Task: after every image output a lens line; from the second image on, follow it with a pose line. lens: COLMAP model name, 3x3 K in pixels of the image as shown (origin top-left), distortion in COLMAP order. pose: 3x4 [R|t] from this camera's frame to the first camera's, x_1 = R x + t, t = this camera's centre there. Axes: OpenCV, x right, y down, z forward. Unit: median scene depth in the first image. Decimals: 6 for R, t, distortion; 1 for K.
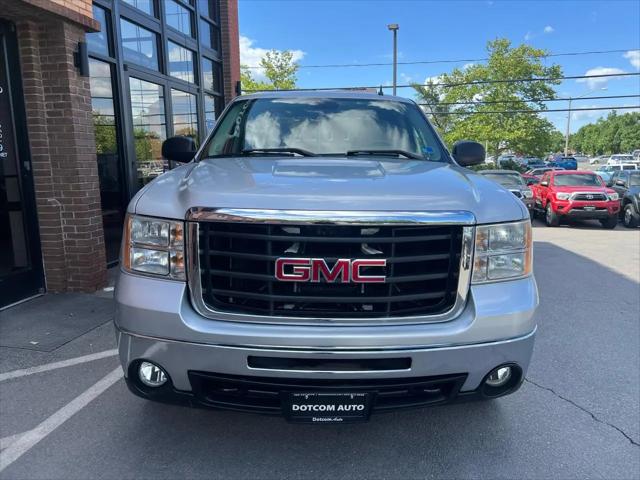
lens RADIAL K [[481.2, 0, 322.0], [0, 481.2, 240.4], [0, 0, 1]] dist [0.052375, -0.056603]
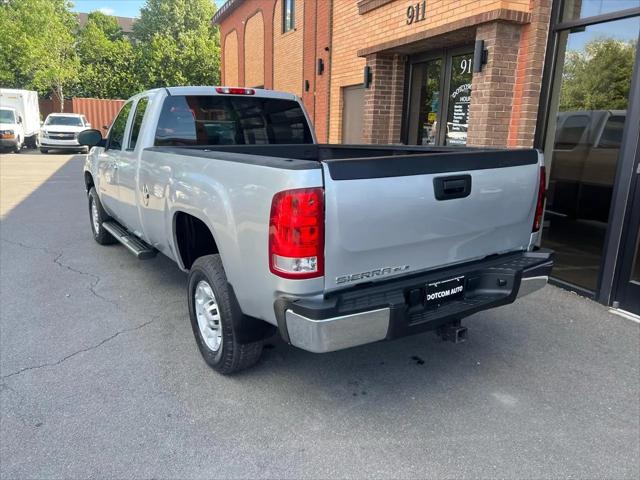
lens RADIAL K [[481.2, 0, 322.6], [0, 481.2, 243.3], [0, 0, 1]] dist [0.052375, -0.056603]
pose [[-0.839837, 0.119169, -0.529597, 0.110092], [-0.106433, 0.920521, 0.375915, -0.092868], [0.532303, 0.372074, -0.760404, 0.464246]]
